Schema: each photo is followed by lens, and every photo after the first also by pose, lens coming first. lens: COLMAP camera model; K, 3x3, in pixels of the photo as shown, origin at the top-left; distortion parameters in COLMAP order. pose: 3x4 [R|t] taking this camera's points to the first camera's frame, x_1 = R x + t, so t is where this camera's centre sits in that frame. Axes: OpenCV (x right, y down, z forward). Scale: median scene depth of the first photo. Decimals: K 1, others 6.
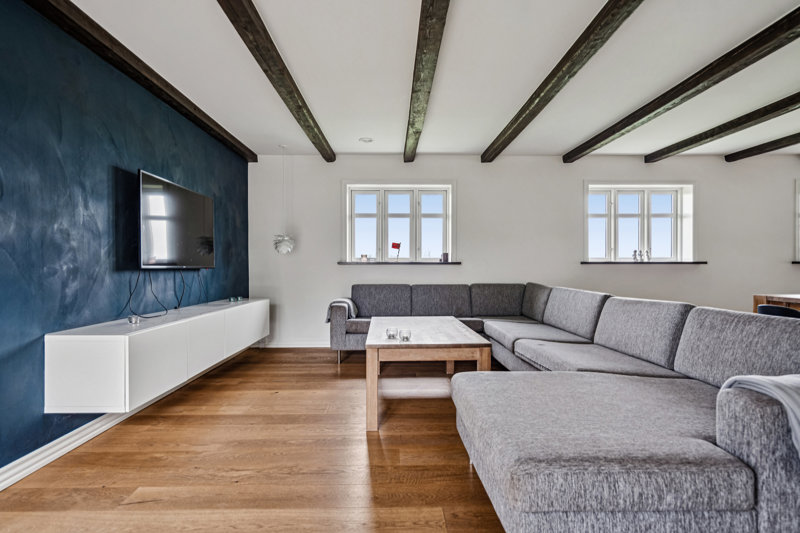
lens RADIAL K [[411.6, 0, 389.2], [0, 411.6, 267.6], [0, 0, 1]] dist [0.000614, 0.000413]
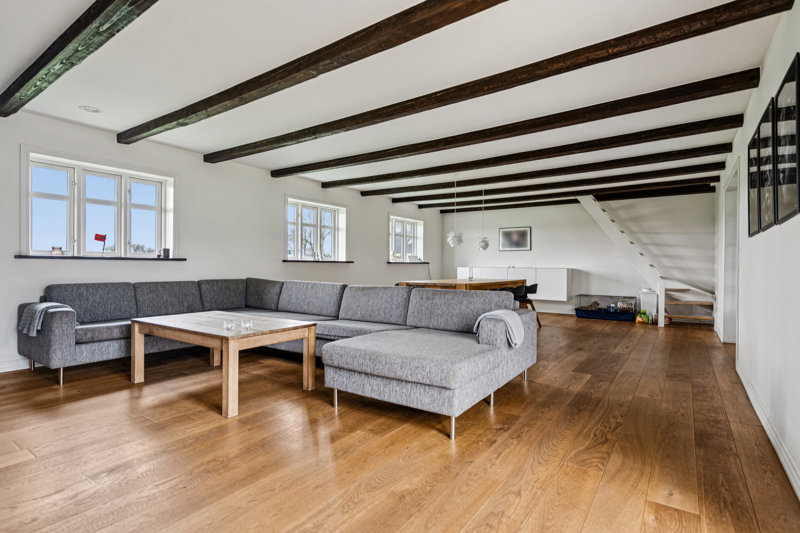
lens RADIAL K [[411.6, 0, 389.2], [0, 411.6, 267.6], [0, 0, 1]] dist [0.000614, 0.000413]
pose [[0.589793, 0.001039, 0.807554, -0.337149], [-0.007966, 0.999958, 0.004532, 0.000309], [-0.807515, -0.009106, 0.589777, 0.021145]]
